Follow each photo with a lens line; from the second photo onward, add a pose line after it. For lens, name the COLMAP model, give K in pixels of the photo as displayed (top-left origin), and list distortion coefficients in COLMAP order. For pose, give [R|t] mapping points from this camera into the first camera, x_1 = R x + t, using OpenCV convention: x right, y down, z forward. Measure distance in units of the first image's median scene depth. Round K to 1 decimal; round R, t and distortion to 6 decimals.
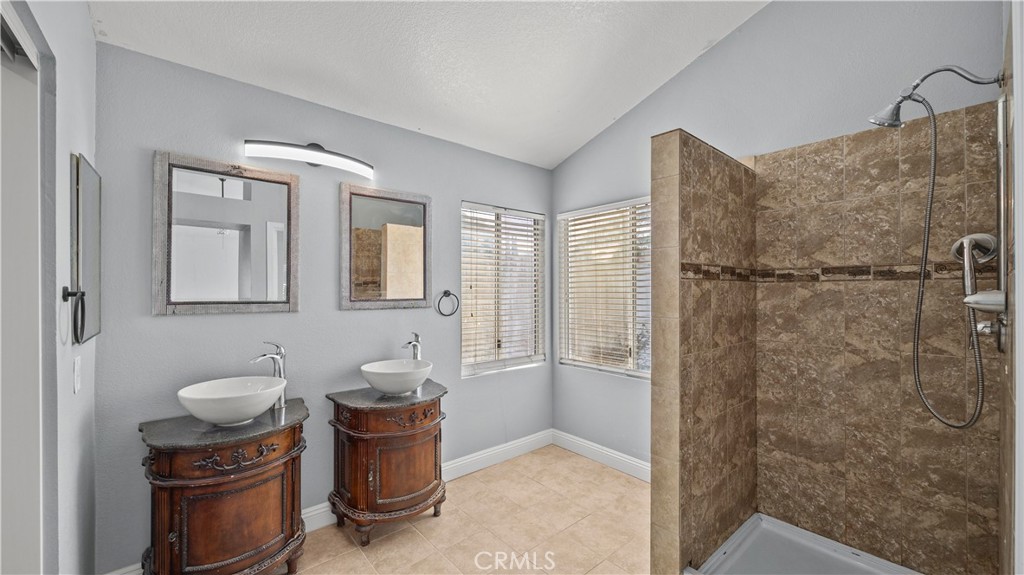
lens RADIAL K [[391.7, 0, 511.3], [0, 391.7, 291.7], [0, 0, 1]] dist [-0.002372, -0.000227]
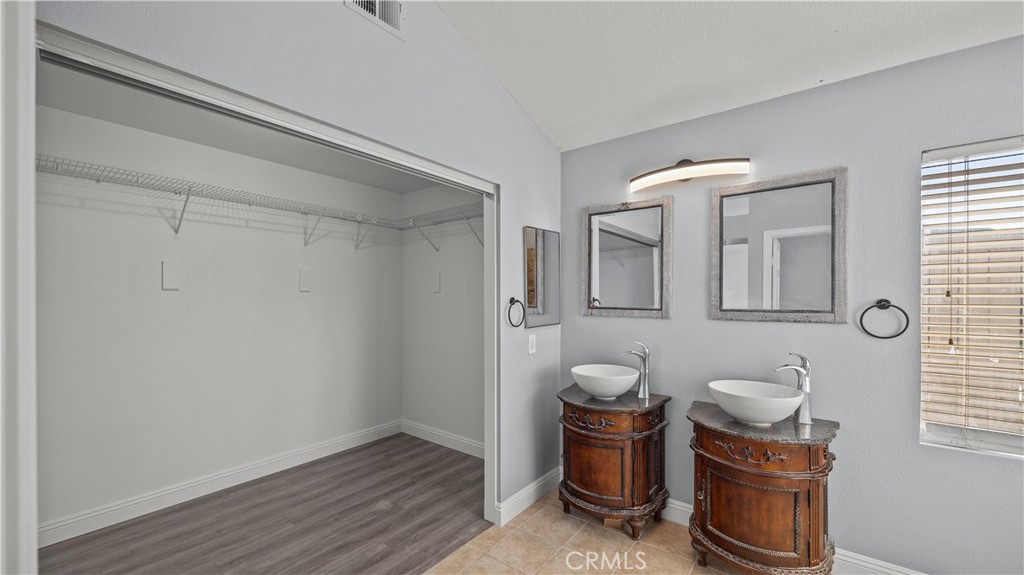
lens RADIAL K [[382.1, 0, 513.5], [0, 382.1, 305.0], [0, 0, 1]] dist [-0.014297, -0.000044]
pose [[0.219512, 0.015074, -0.975493, 0.382126], [-0.004352, 0.999886, 0.014471, -0.000490], [0.975600, 0.001069, 0.219552, 0.311693]]
